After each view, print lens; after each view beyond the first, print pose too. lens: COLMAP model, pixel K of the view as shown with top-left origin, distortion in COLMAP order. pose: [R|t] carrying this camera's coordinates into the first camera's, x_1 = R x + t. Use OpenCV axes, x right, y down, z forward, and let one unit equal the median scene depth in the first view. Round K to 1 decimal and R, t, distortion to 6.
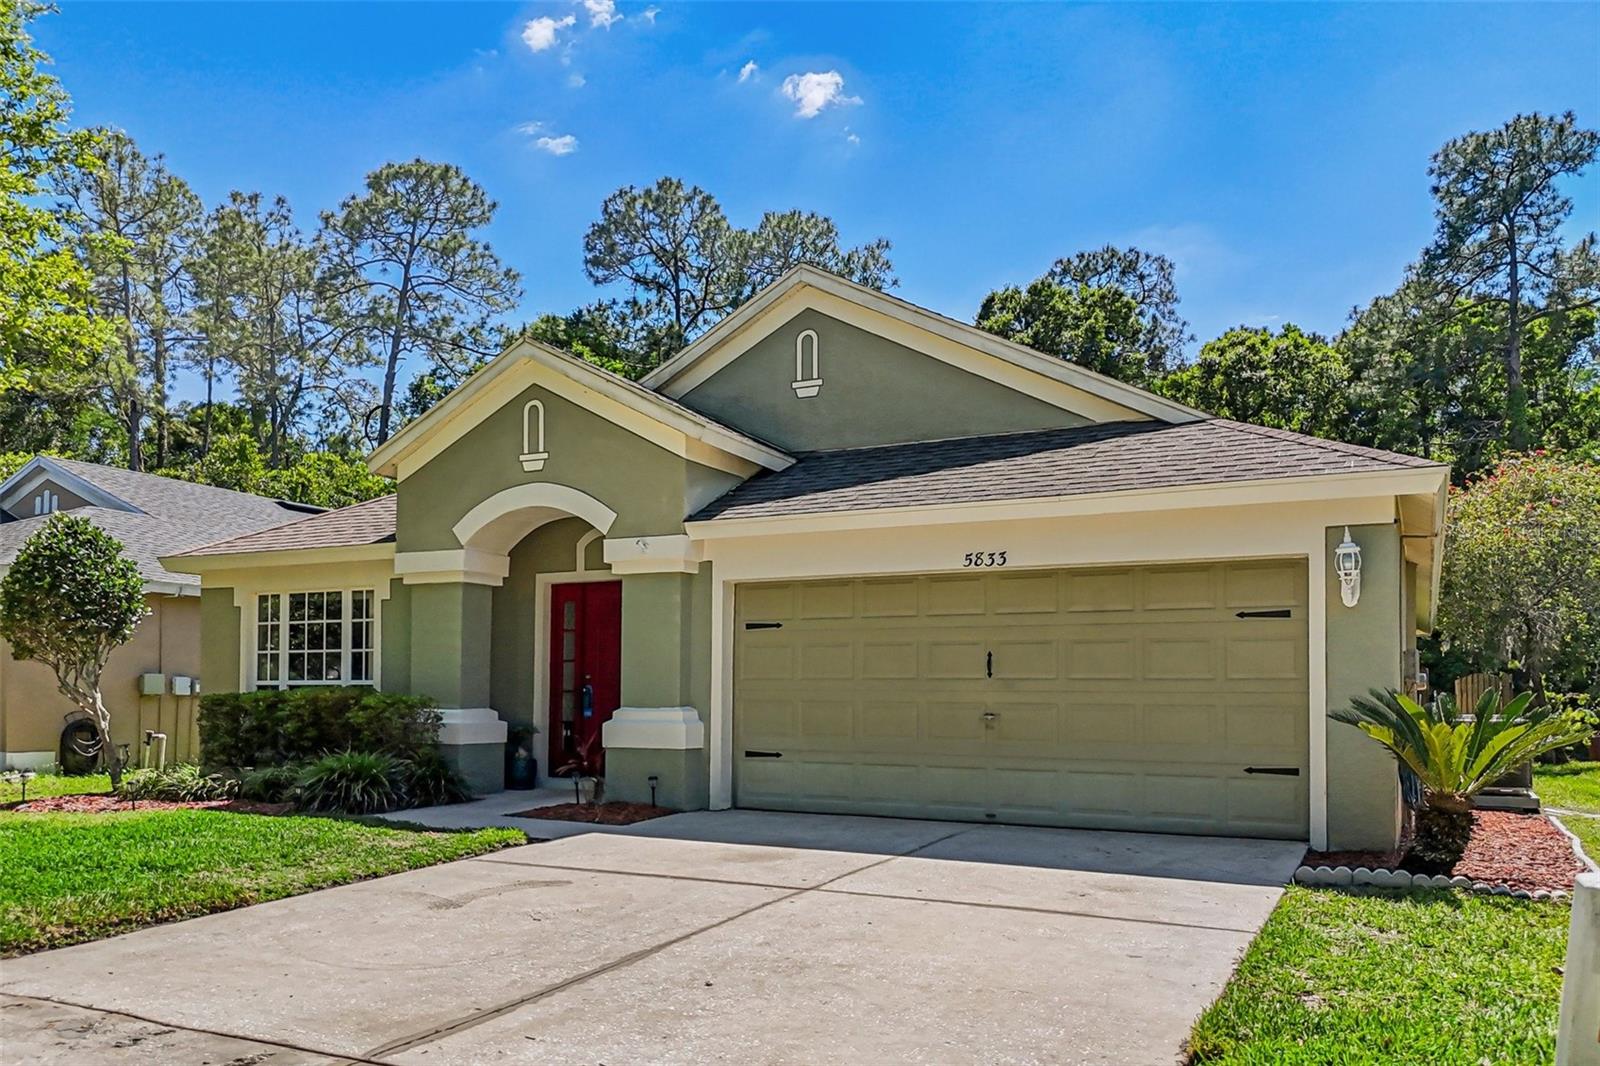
lens RADIAL K [[1184.2, 0, 790.2], [0, 1184.2, 546.3], [0, 0, 1]] dist [0.070002, -0.074018]
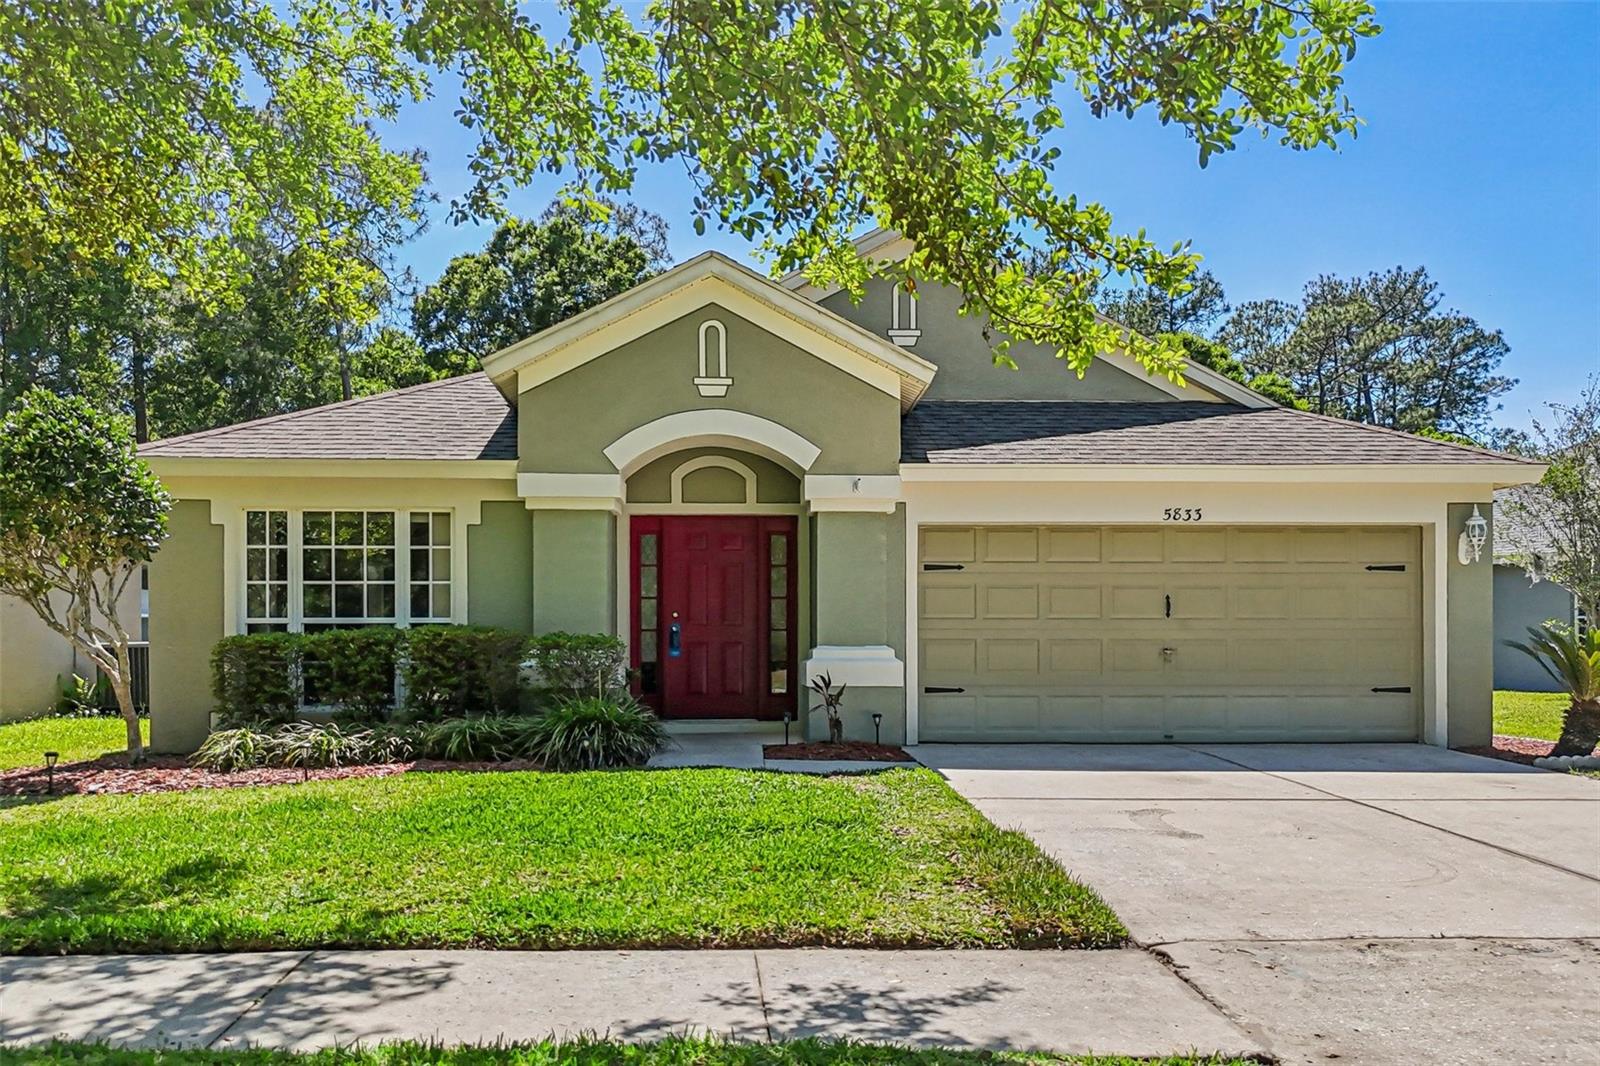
lens RADIAL K [[1184.2, 0, 792.7], [0, 1184.2, 524.1], [0, 0, 1]] dist [0.070002, -0.074018]
pose [[0.873578, 0.040113, 0.485029, -0.636003], [-0.055491, 0.998308, 0.017382, 0.018384], [-0.483511, -0.042099, 0.874325, 0.153820]]
